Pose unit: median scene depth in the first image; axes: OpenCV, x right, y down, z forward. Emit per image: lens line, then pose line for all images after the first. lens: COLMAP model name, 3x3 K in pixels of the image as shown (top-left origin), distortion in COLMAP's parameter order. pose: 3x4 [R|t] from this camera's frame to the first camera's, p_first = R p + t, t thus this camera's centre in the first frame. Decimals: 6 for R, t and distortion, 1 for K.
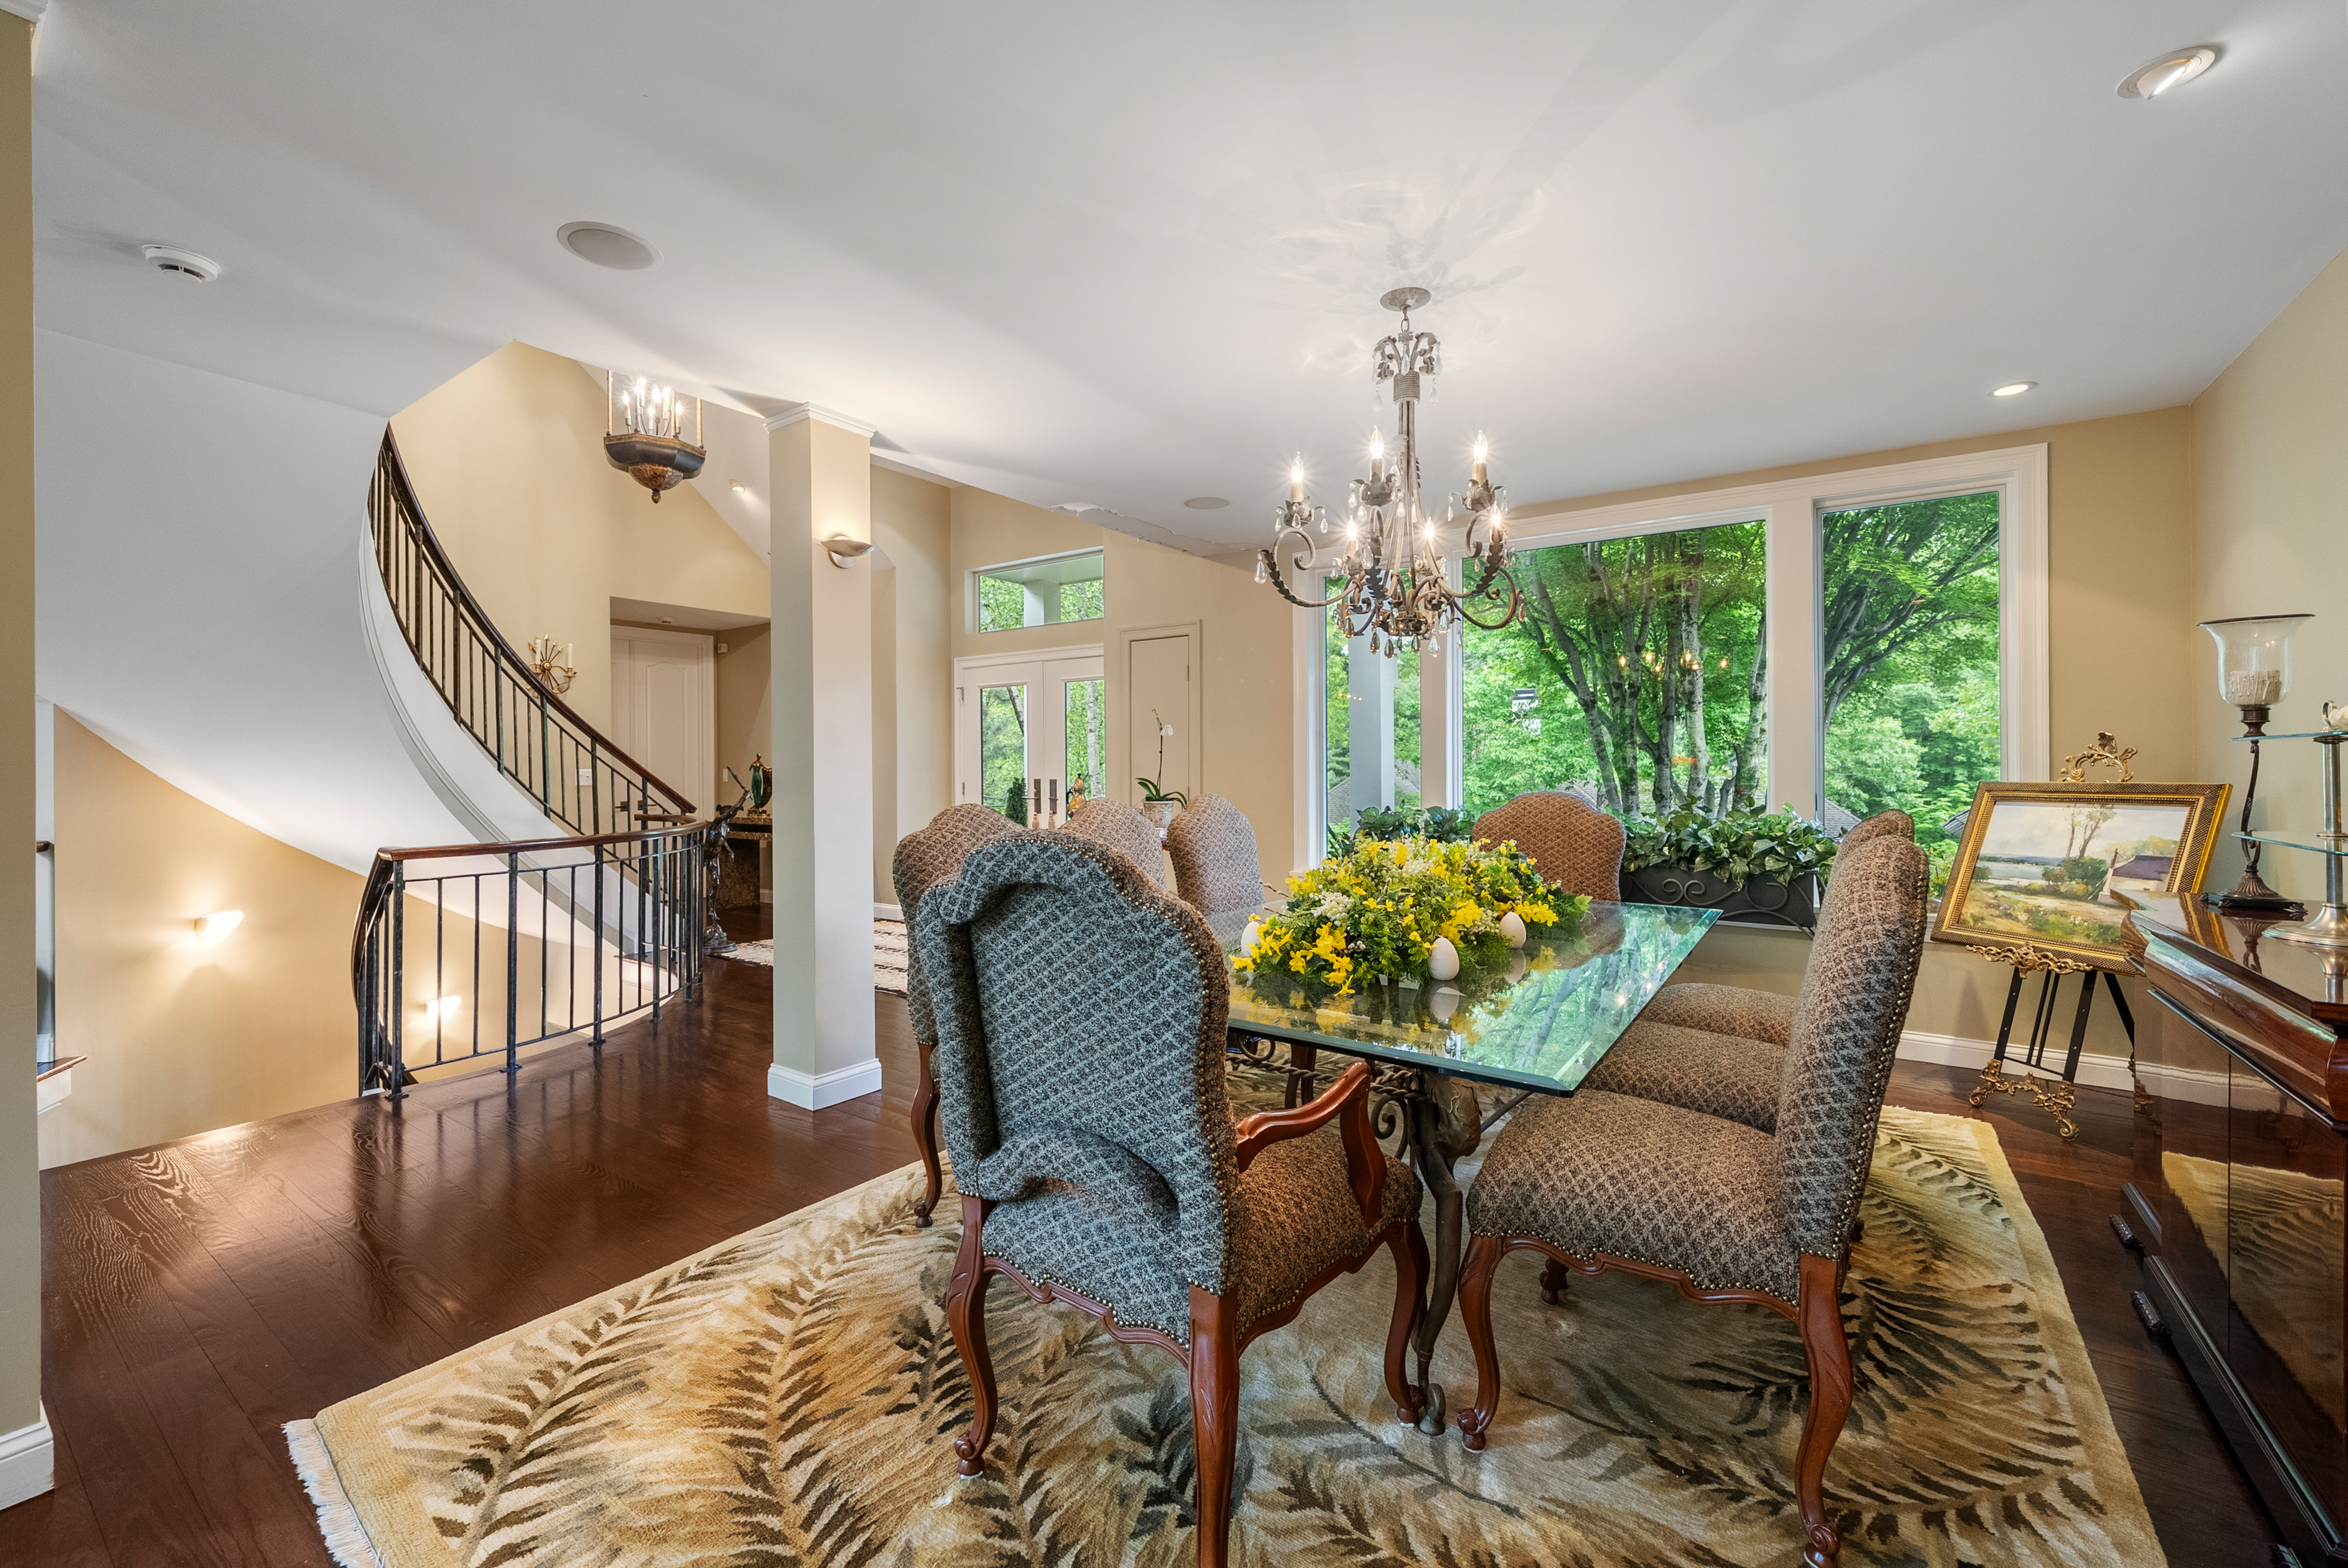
lens RADIAL K [[931.1, 0, 1164.9], [0, 931.1, 781.5], [0, 0, 1]] dist [-0.000261, 0.000501]
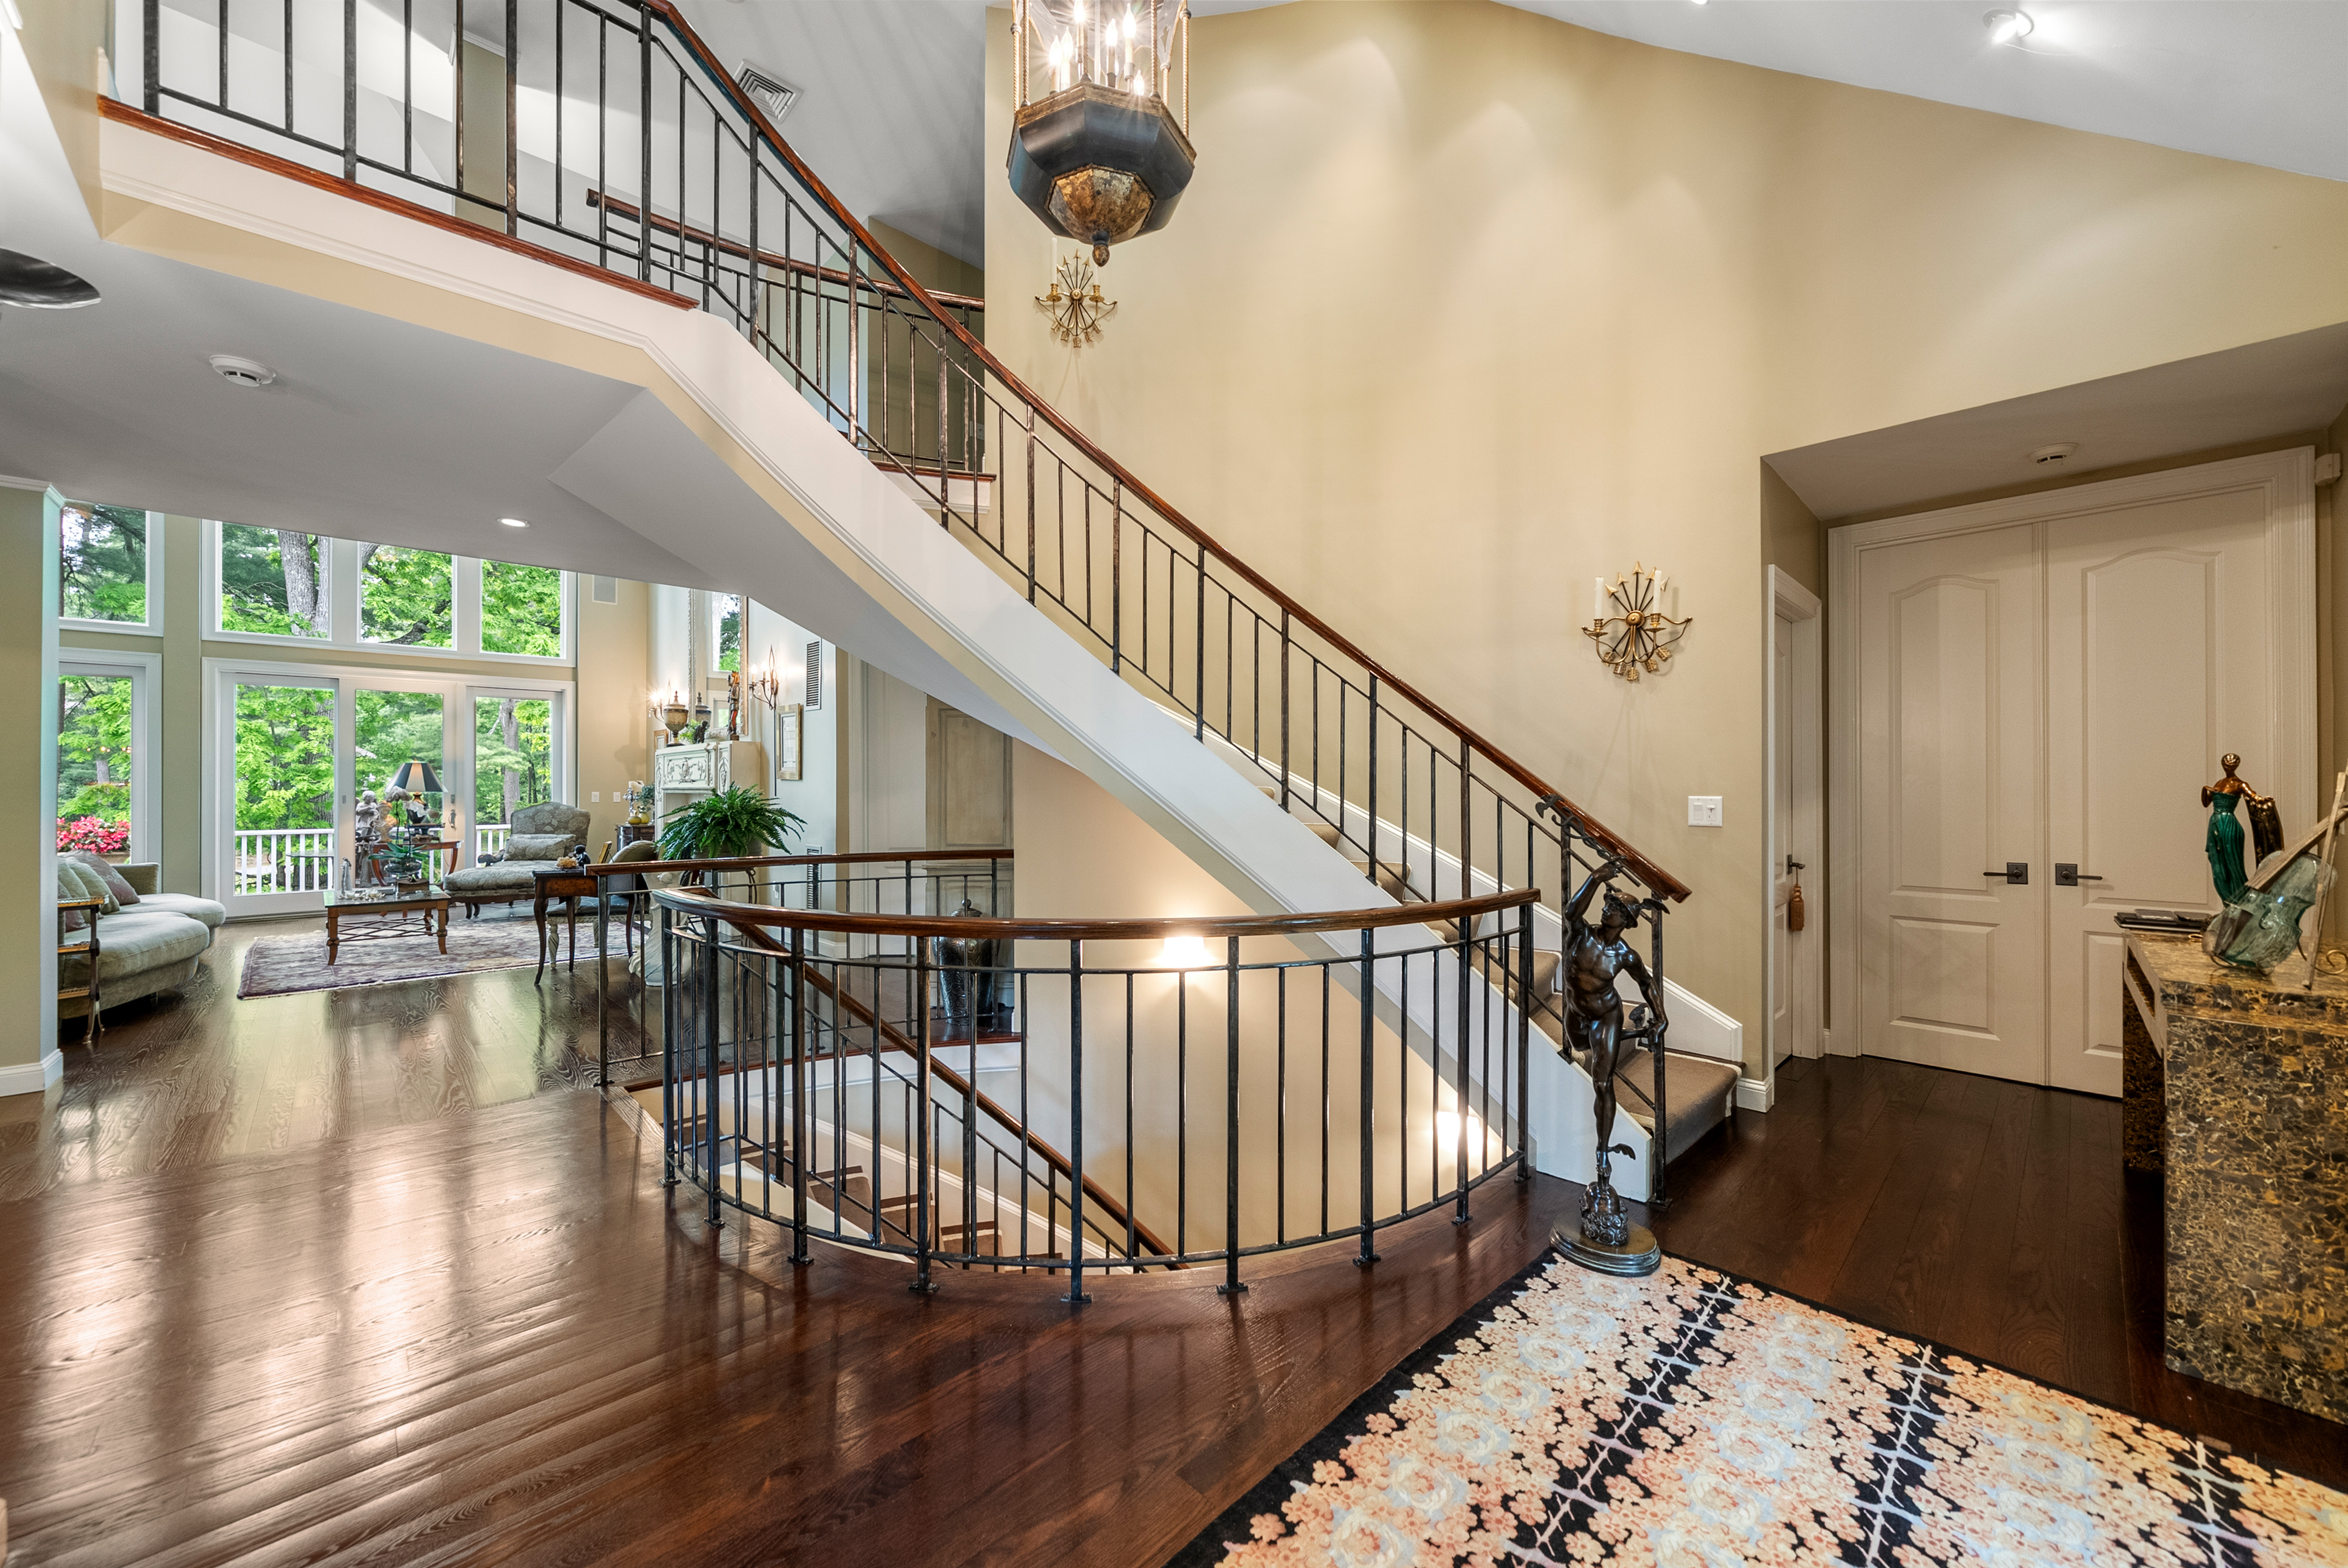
lens RADIAL K [[874.9, 0, 1162.9], [0, 874.9, 787.9], [0, 0, 1]] dist [-0.001041, -0.000210]
pose [[-0.196510, 0.004375, -0.980492, -0.062150], [-0.015705, 0.999848, 0.007609, -0.016007], [0.980376, 0.016894, -0.196411, 0.754317]]
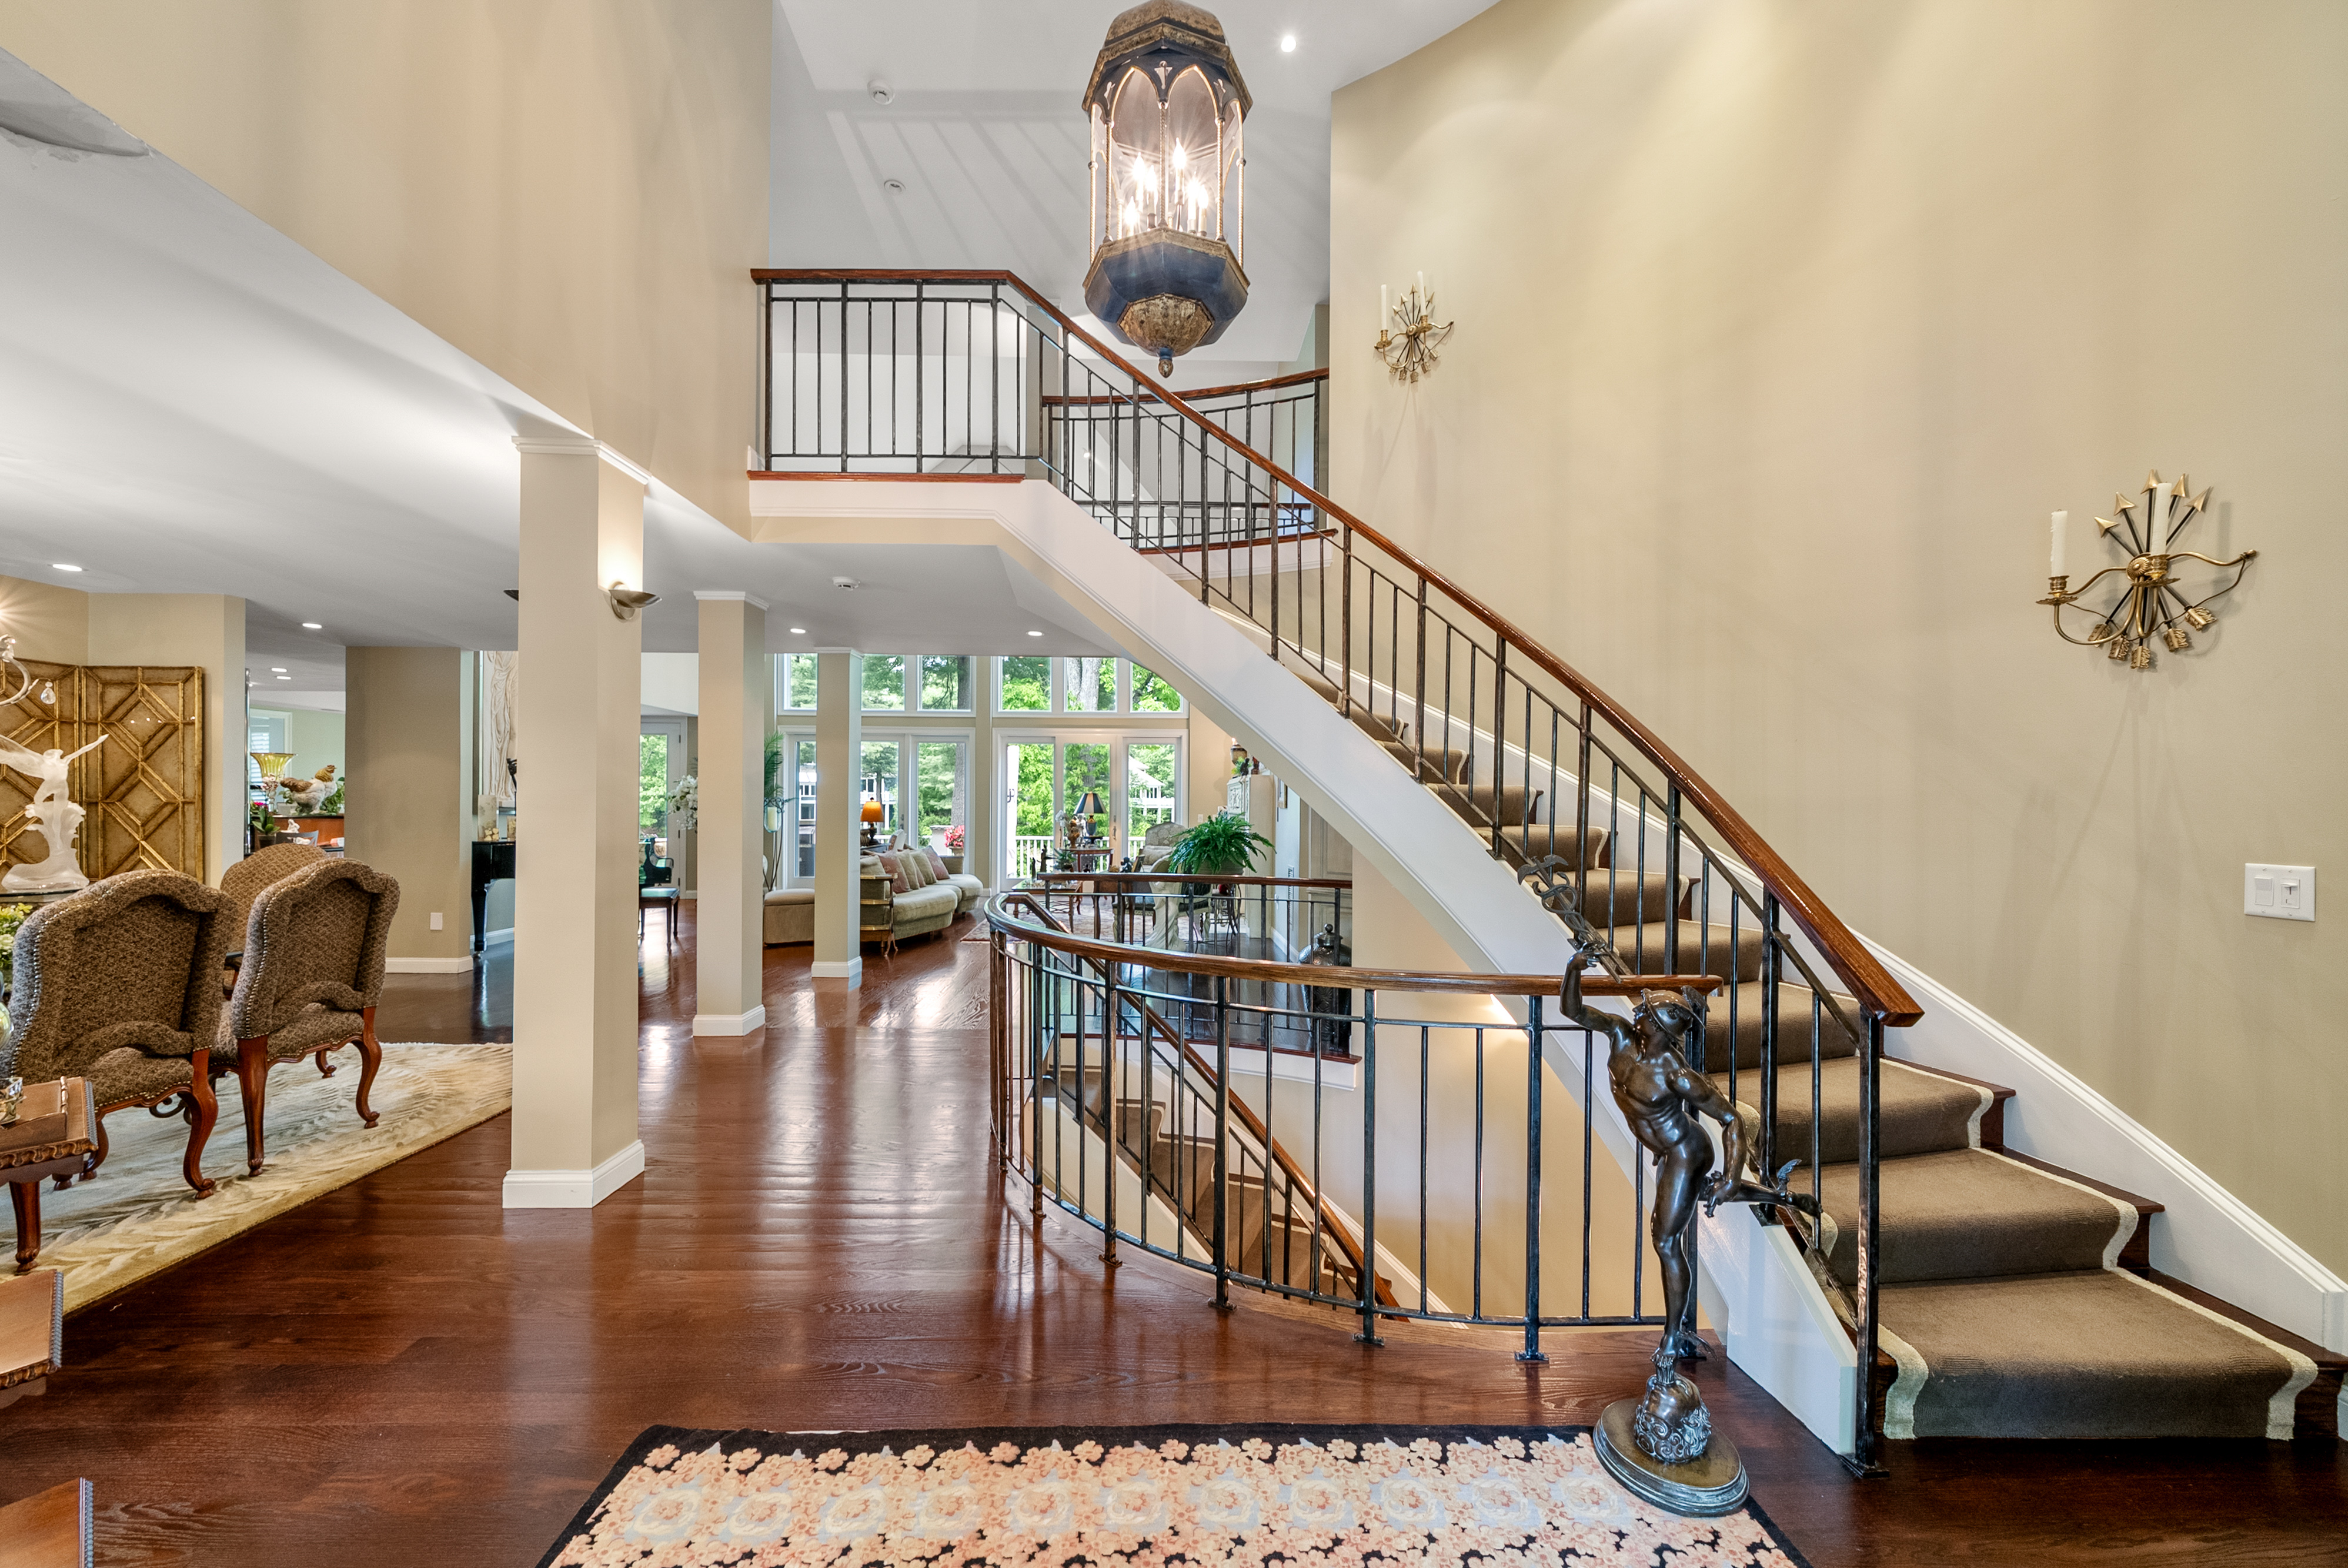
lens RADIAL K [[857.0, 0, 1171.8], [0, 857.0, 808.7], [0, 0, 1]] dist [0.000642, -0.000094]
pose [[-0.801094, 0.001840, -0.598536, -0.156627], [-0.013064, 0.999703, 0.020558, -0.030512], [0.598396, 0.024289, -0.800832, 0.955077]]
